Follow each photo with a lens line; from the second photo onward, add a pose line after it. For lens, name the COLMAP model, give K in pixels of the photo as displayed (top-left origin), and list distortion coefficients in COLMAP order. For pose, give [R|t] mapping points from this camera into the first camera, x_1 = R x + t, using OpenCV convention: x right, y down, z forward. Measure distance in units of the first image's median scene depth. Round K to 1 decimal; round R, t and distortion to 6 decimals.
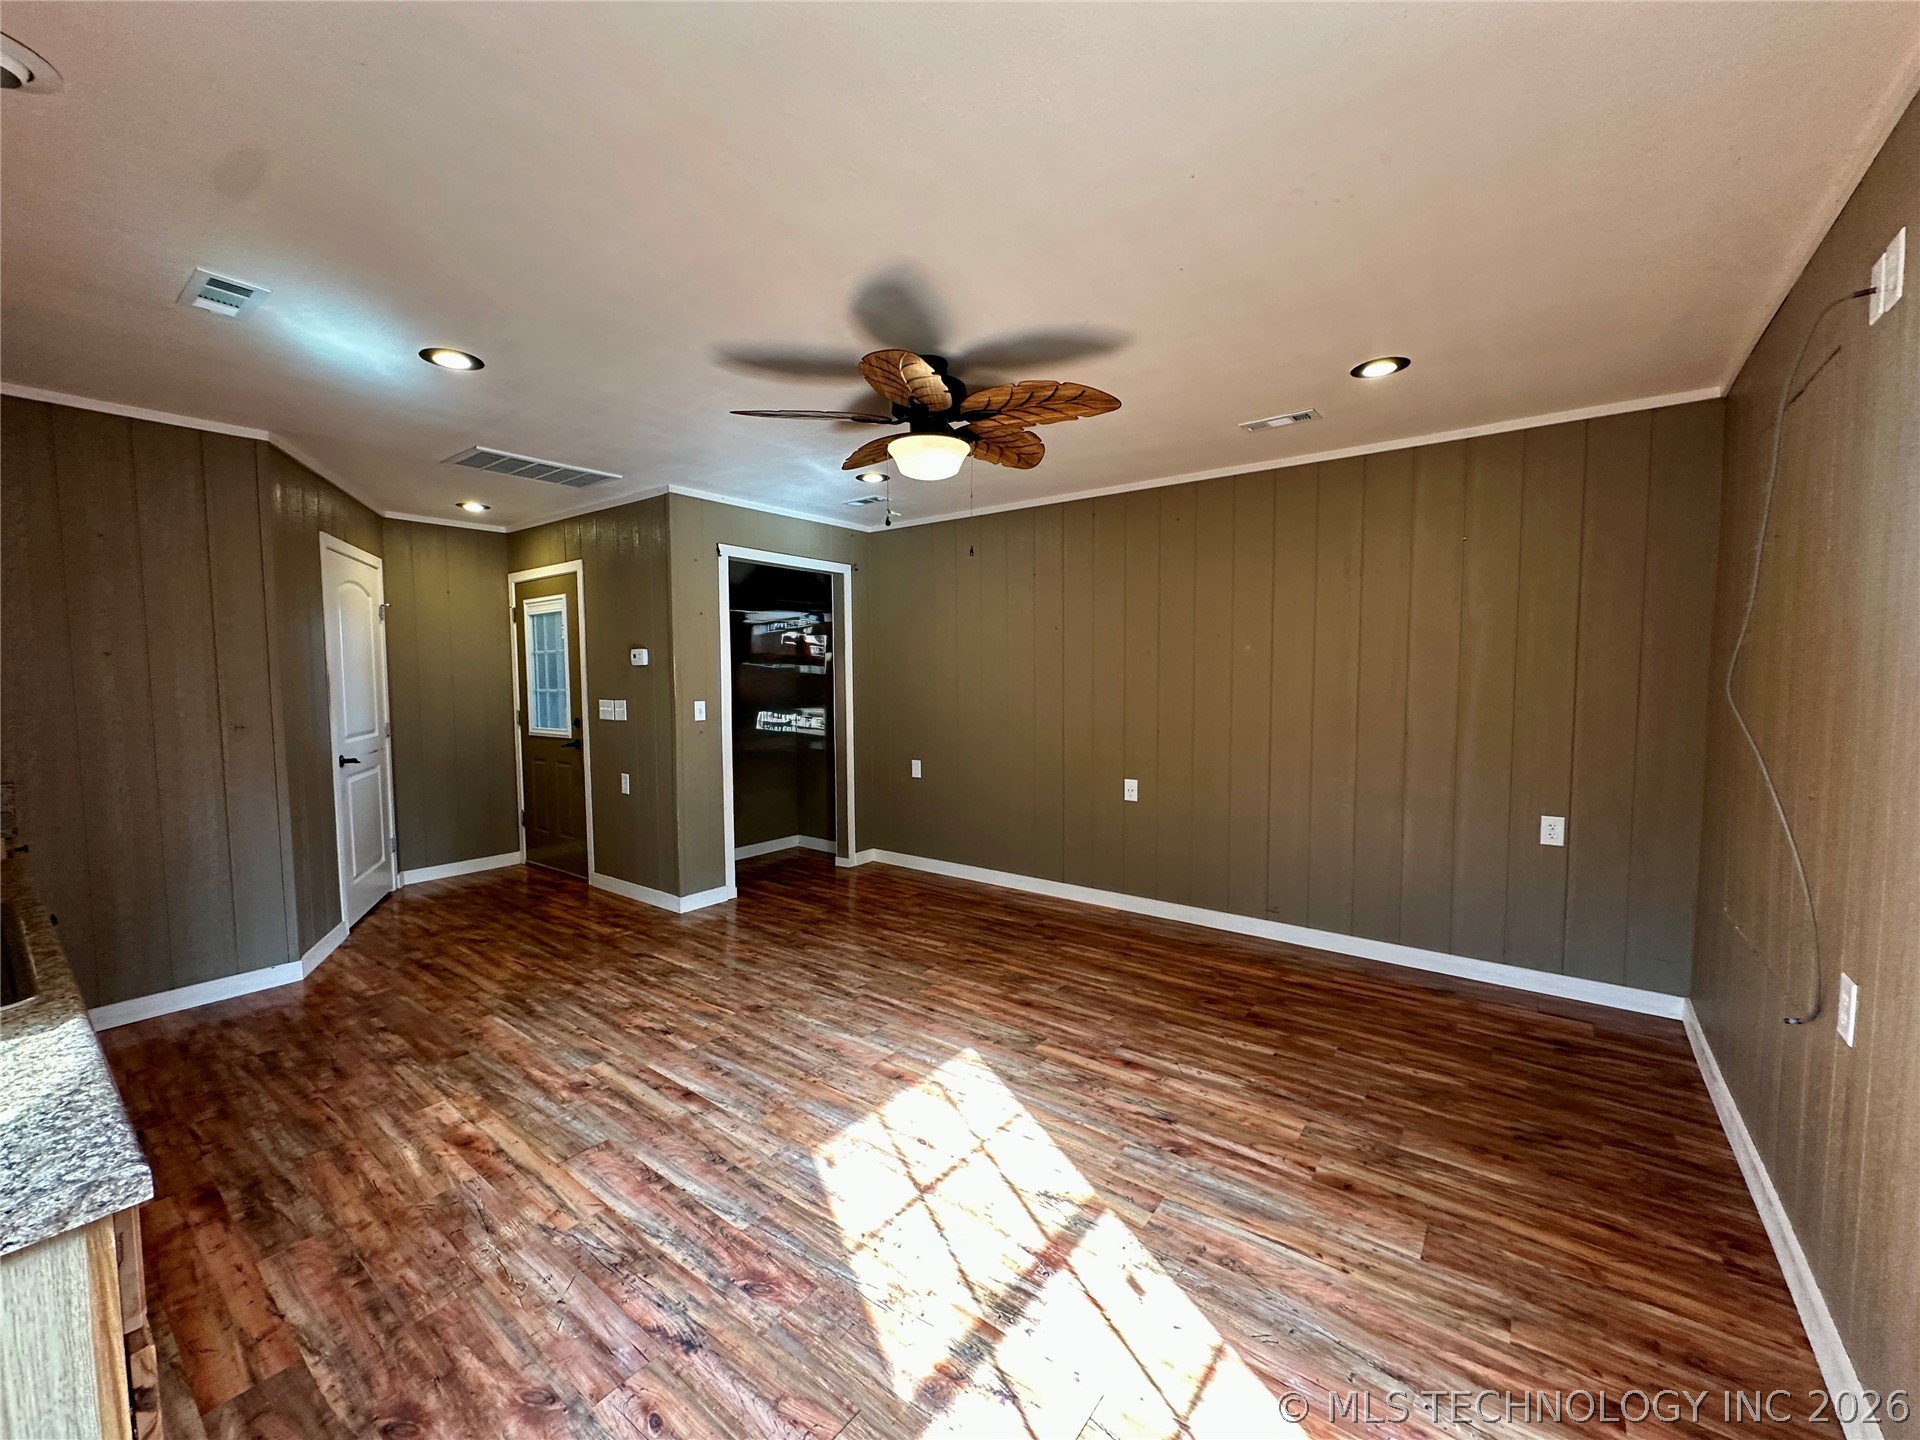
lens RADIAL K [[767.1, 0, 958.6], [0, 767.1, 721.1], [0, 0, 1]] dist [-0.003275, 0.001170]
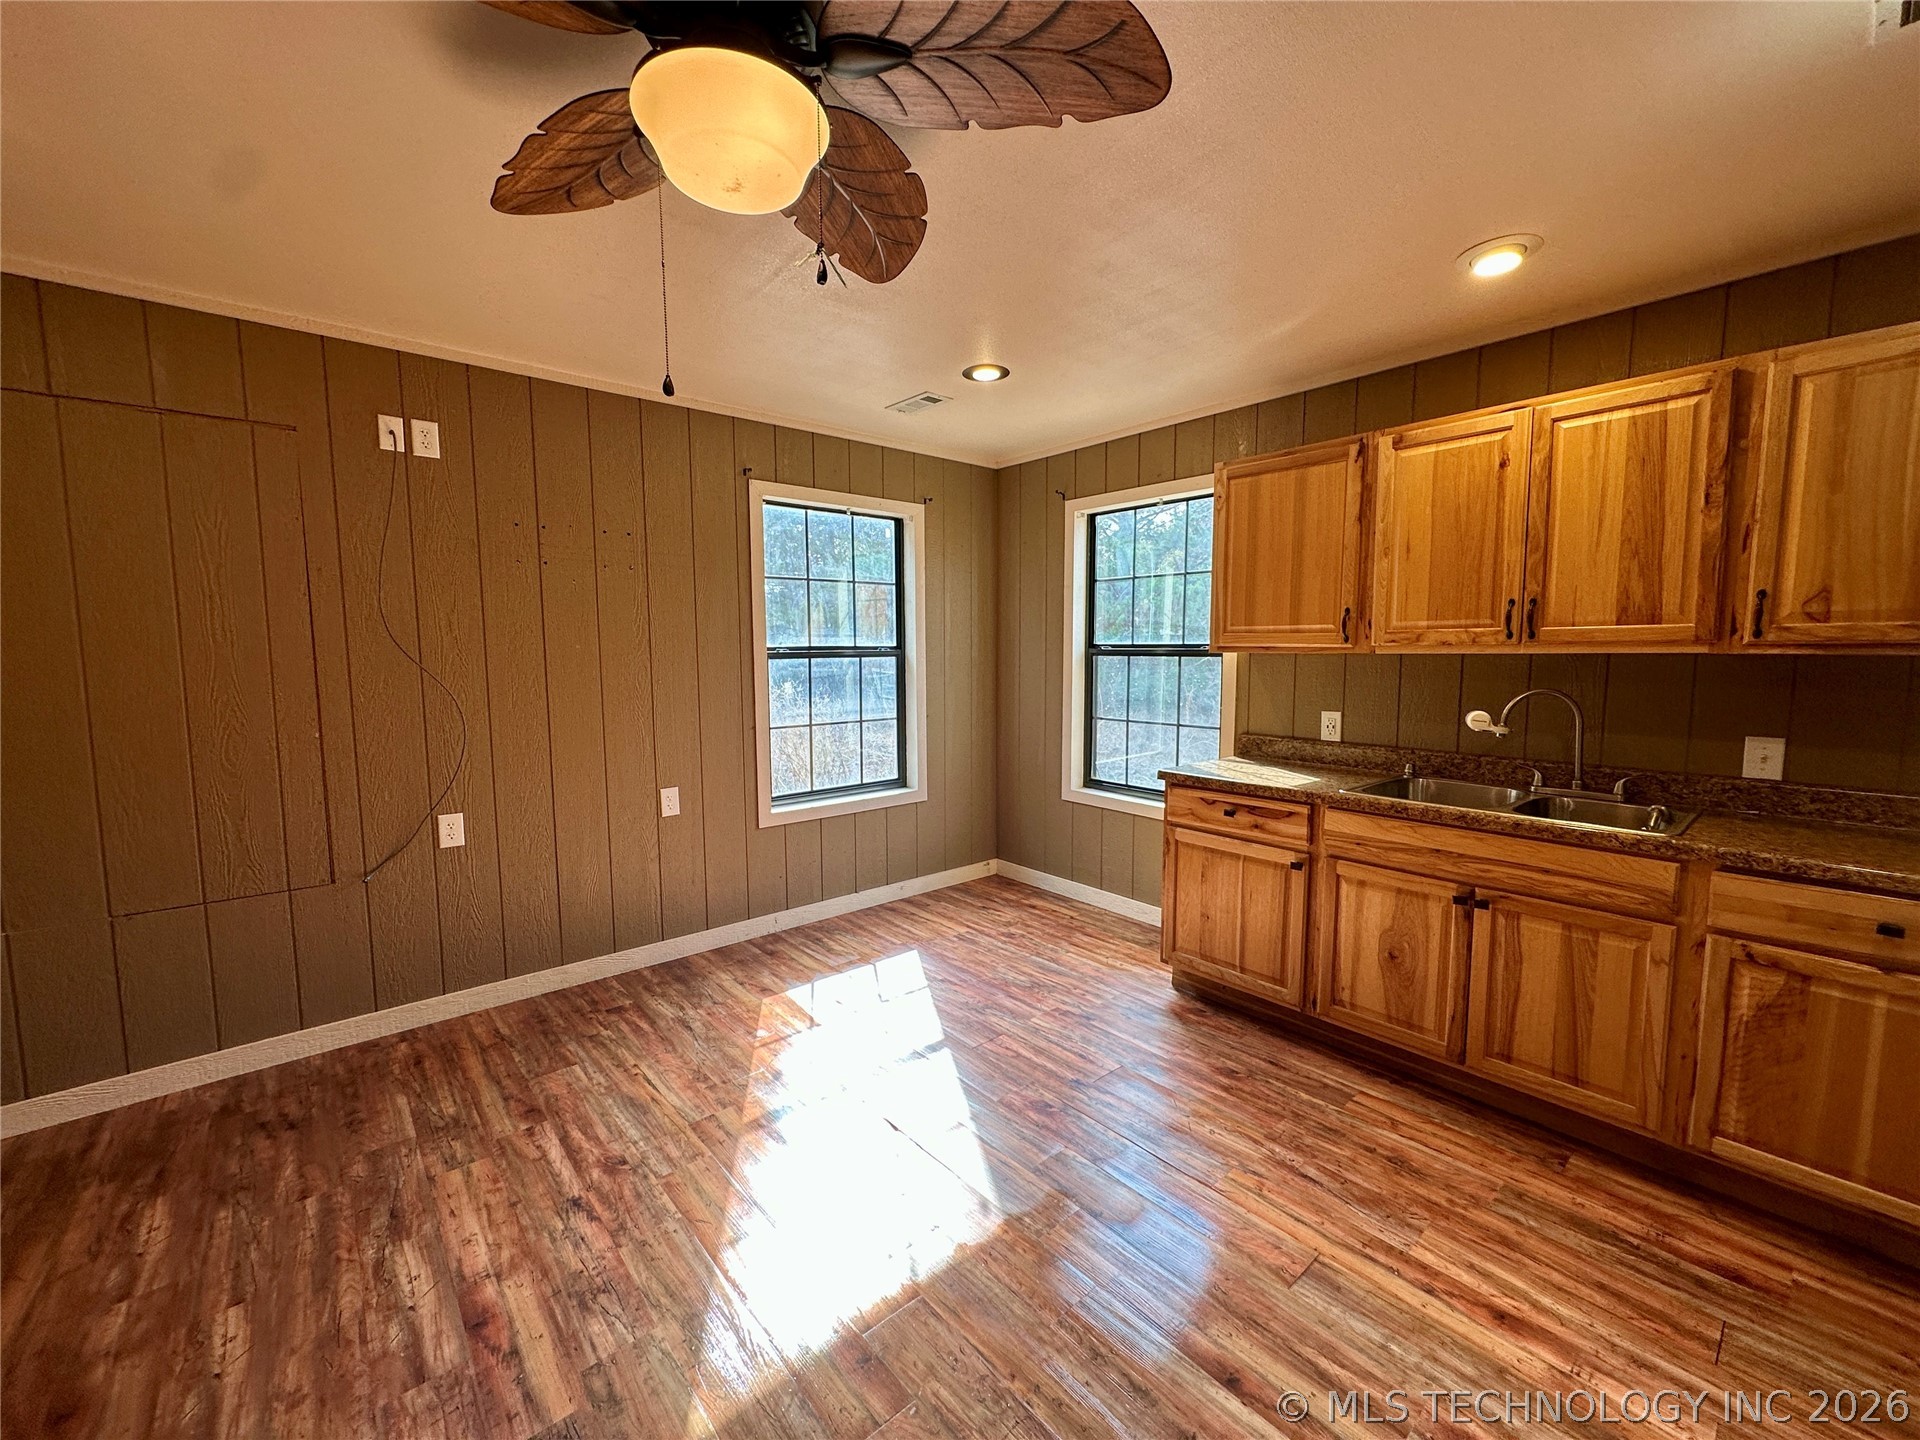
lens RADIAL K [[767.1, 0, 958.4], [0, 767.1, 721.4], [0, 0, 1]] dist [-0.003275, 0.001170]
pose [[-0.978145, -0.010336, 0.207665, -0.230446], [0.022710, 0.987477, 0.156118, -0.079677], [-0.206678, 0.157422, -0.965662, 1.303364]]
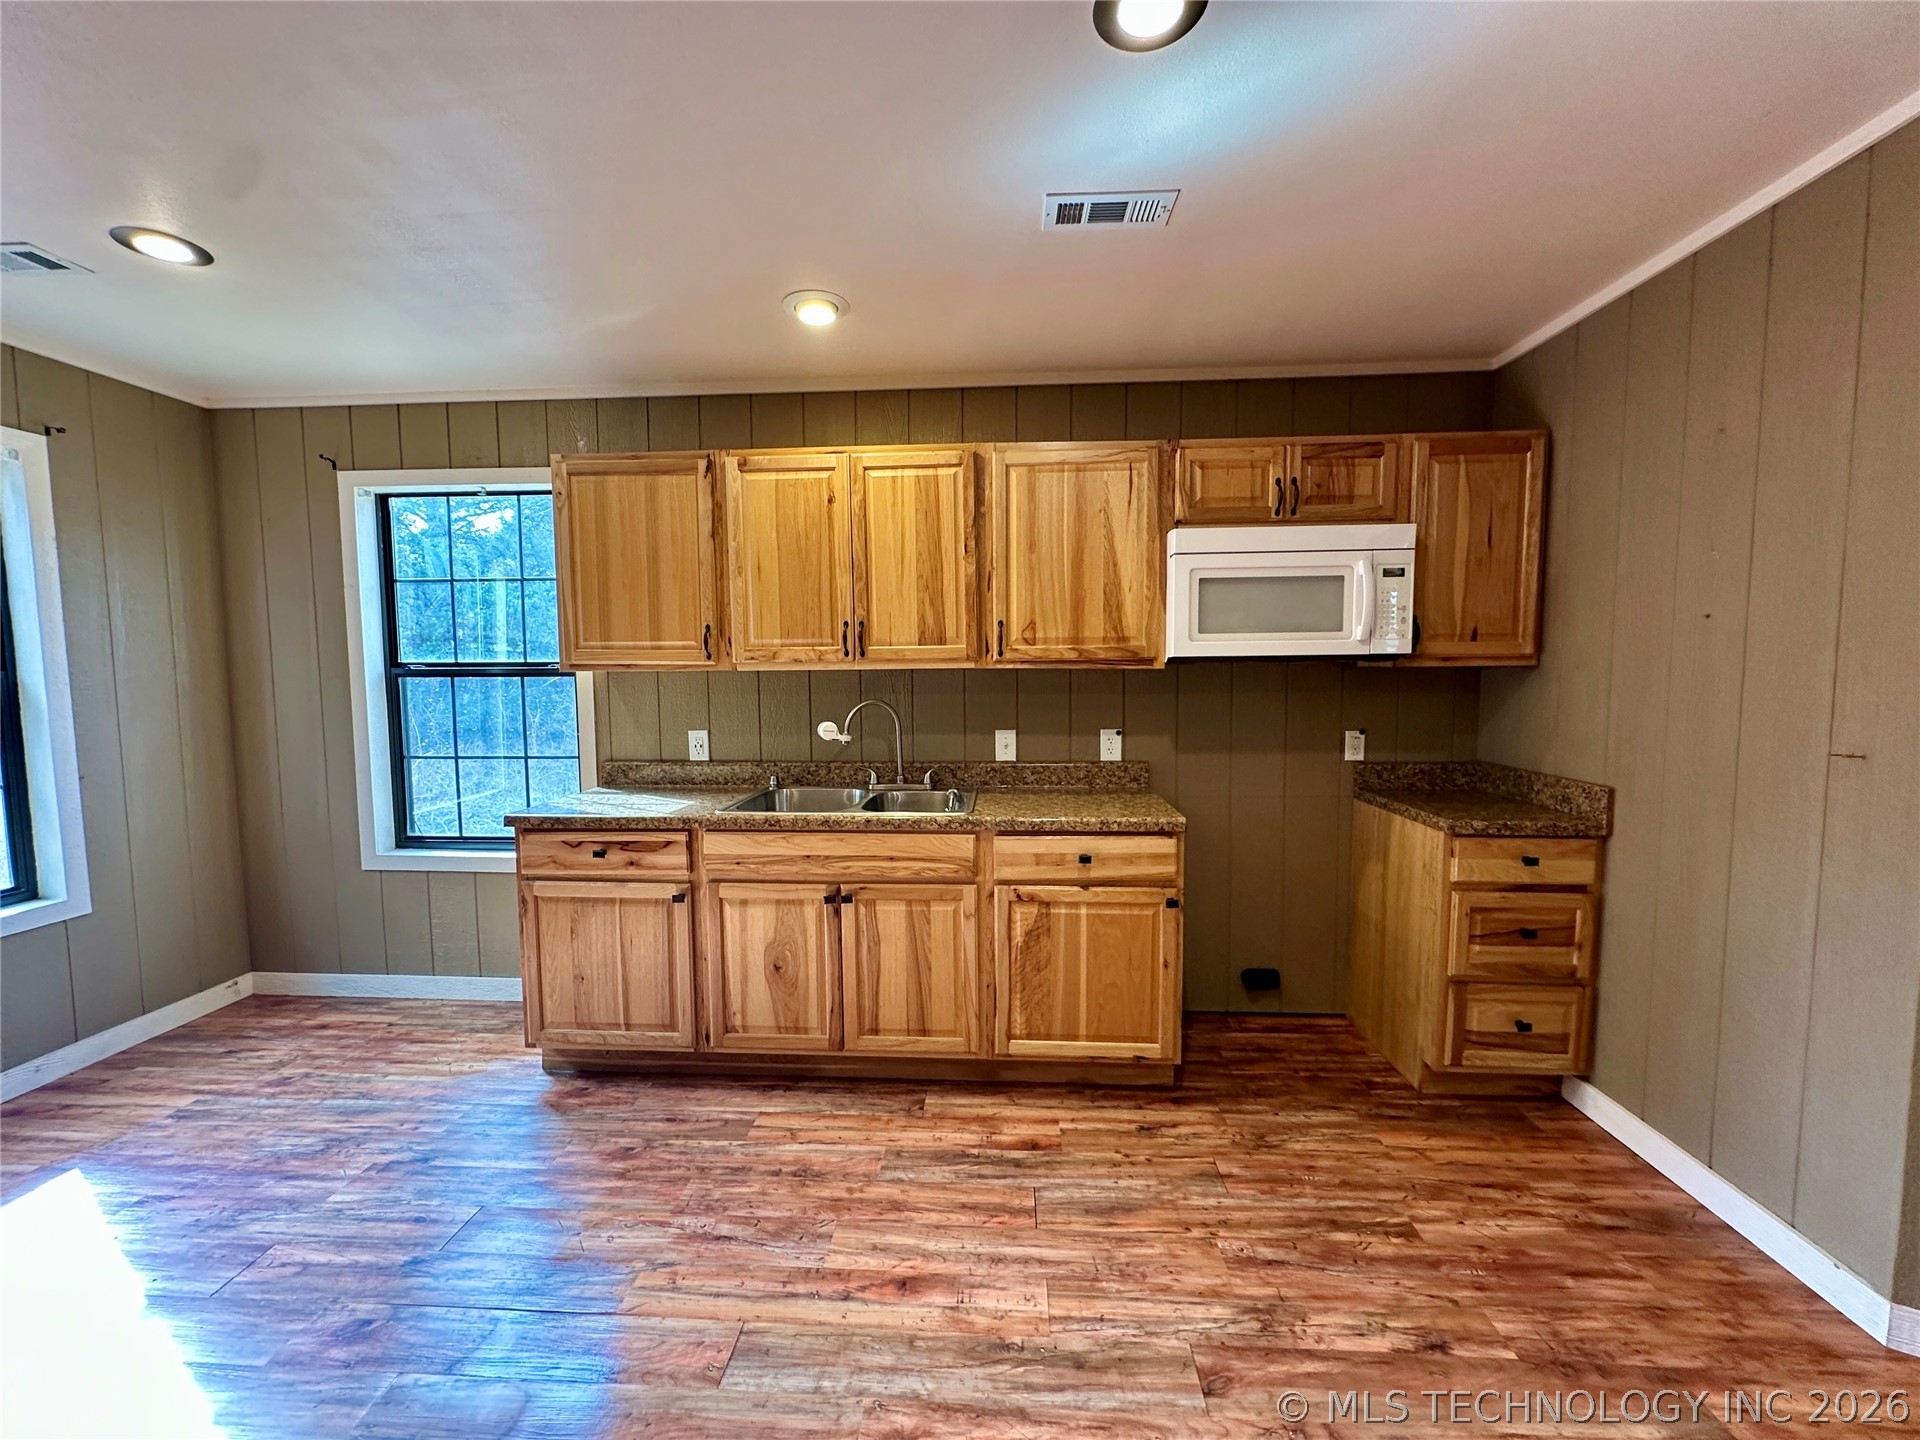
lens RADIAL K [[767.1, 0, 957.5], [0, 767.1, 721.4], [0, 0, 1]] dist [-0.003275, 0.001170]
pose [[-0.830694, 0.053111, -0.554190, -0.232270], [-0.023149, 0.991283, 0.129698, -0.071055], [0.556248, 0.120568, -0.822224, 1.218000]]
